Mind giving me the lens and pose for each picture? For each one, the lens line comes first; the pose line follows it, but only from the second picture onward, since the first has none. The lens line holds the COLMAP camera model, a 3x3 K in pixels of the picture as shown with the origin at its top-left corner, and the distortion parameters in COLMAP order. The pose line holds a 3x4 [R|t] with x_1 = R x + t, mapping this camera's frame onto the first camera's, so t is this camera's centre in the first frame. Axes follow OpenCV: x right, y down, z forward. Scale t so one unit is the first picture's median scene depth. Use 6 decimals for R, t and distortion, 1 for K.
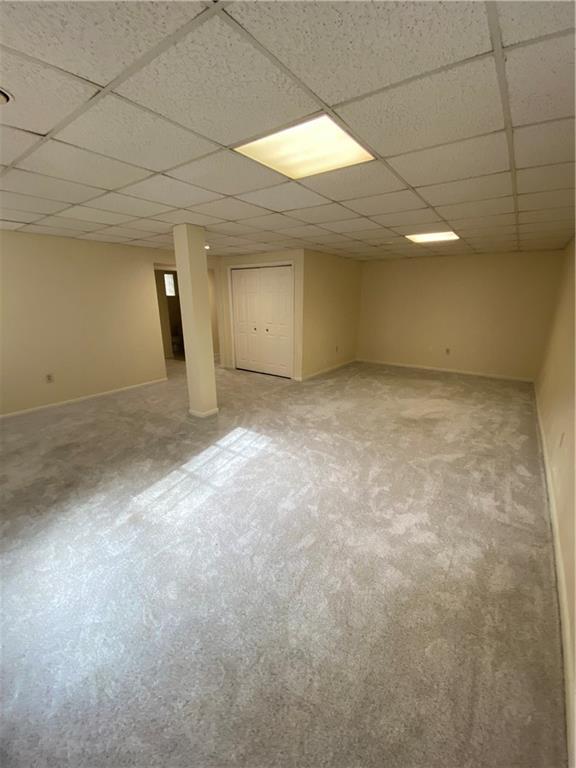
lens RADIAL K [[311.3, 0, 288.0], [0, 311.3, 384.0], [0, 0, 1]] dist [0.017475, -0.018358]
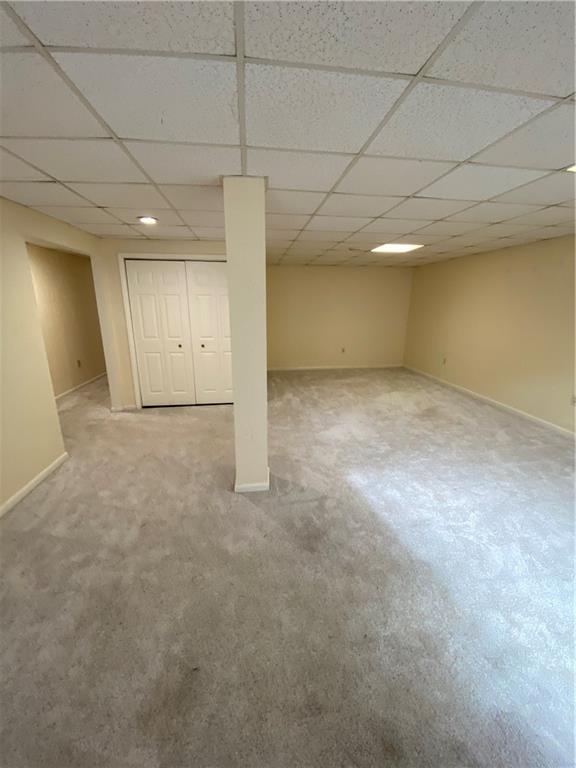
lens RADIAL K [[311.3, 0, 288.0], [0, 311.3, 384.0], [0, 0, 1]] dist [0.017475, -0.018358]
pose [[0.724562, -0.172147, 0.667365, -0.521849], [0.182041, 0.981718, 0.055591, -0.108786], [-0.664734, 0.081209, 0.742653, 0.393332]]
